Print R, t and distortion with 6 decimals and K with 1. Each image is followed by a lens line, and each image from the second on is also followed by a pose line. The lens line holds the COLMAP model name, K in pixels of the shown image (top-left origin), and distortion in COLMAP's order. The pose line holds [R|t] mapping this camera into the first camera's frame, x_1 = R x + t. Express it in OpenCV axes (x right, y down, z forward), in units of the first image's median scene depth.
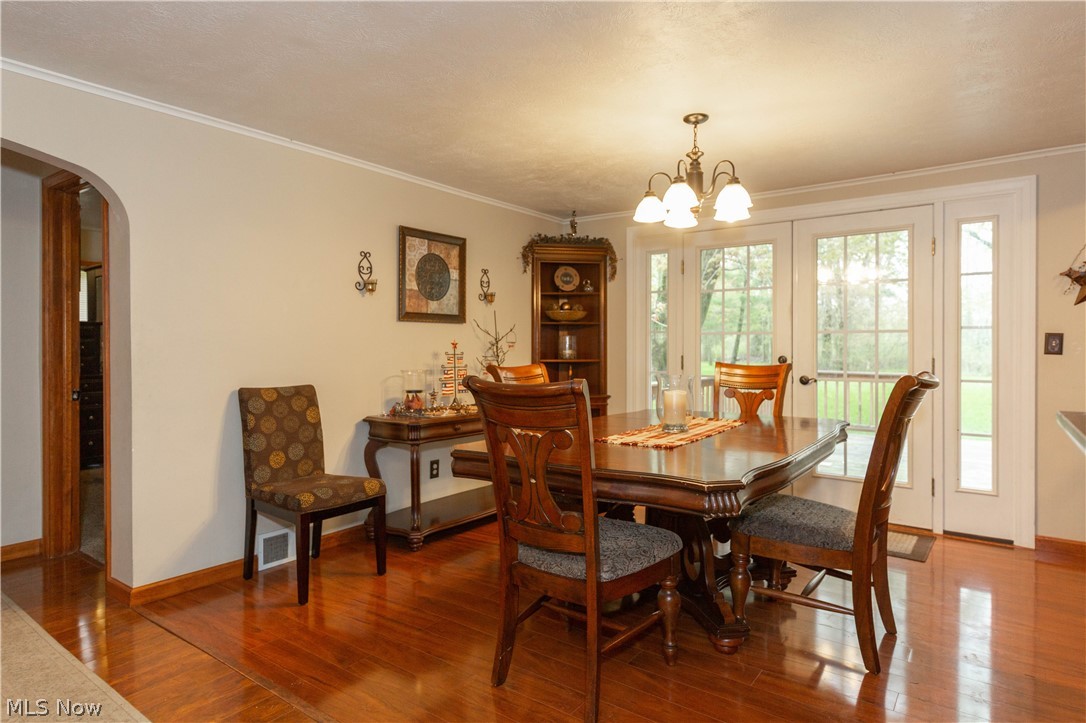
lens RADIAL K [[618.3, 0, 541.3], [0, 618.3, 354.3], [0, 0, 1]] dist [0.007061, 0.000057]
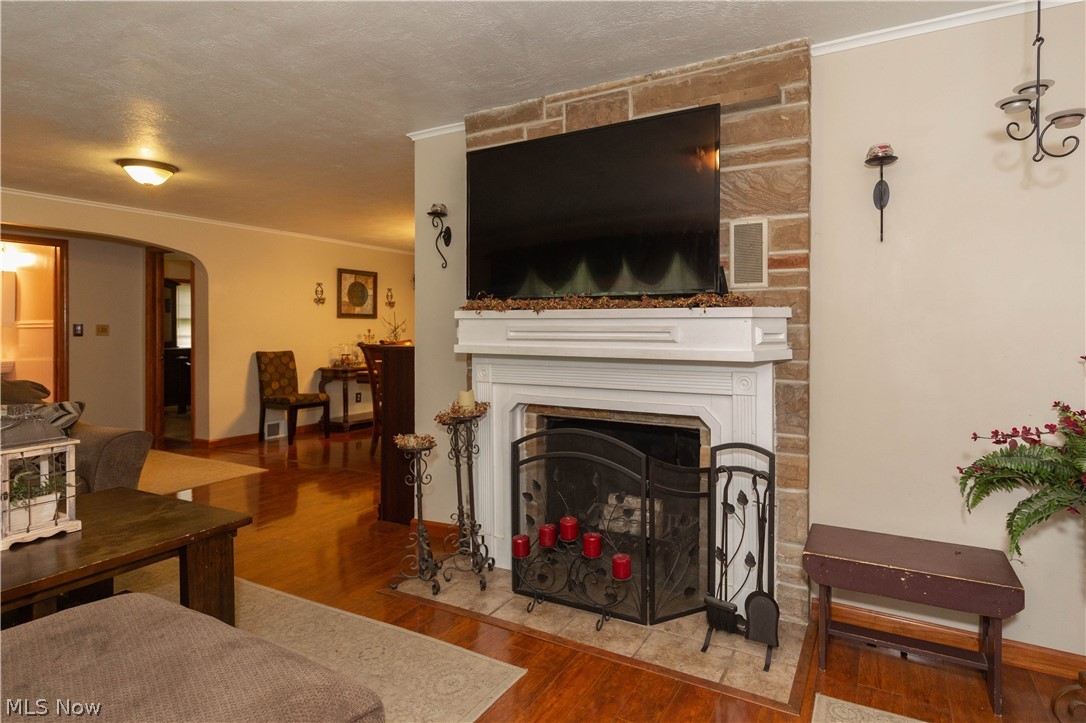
lens RADIAL K [[558.9, 0, 571.2], [0, 558.9, 331.5], [0, 0, 1]] dist [0.000655, -0.000262]
pose [[0.988884, -0.002496, 0.148668, 0.246571], [0.004380, 0.999914, -0.012344, 0.012651], [-0.148625, 0.012858, 0.988810, -0.887145]]
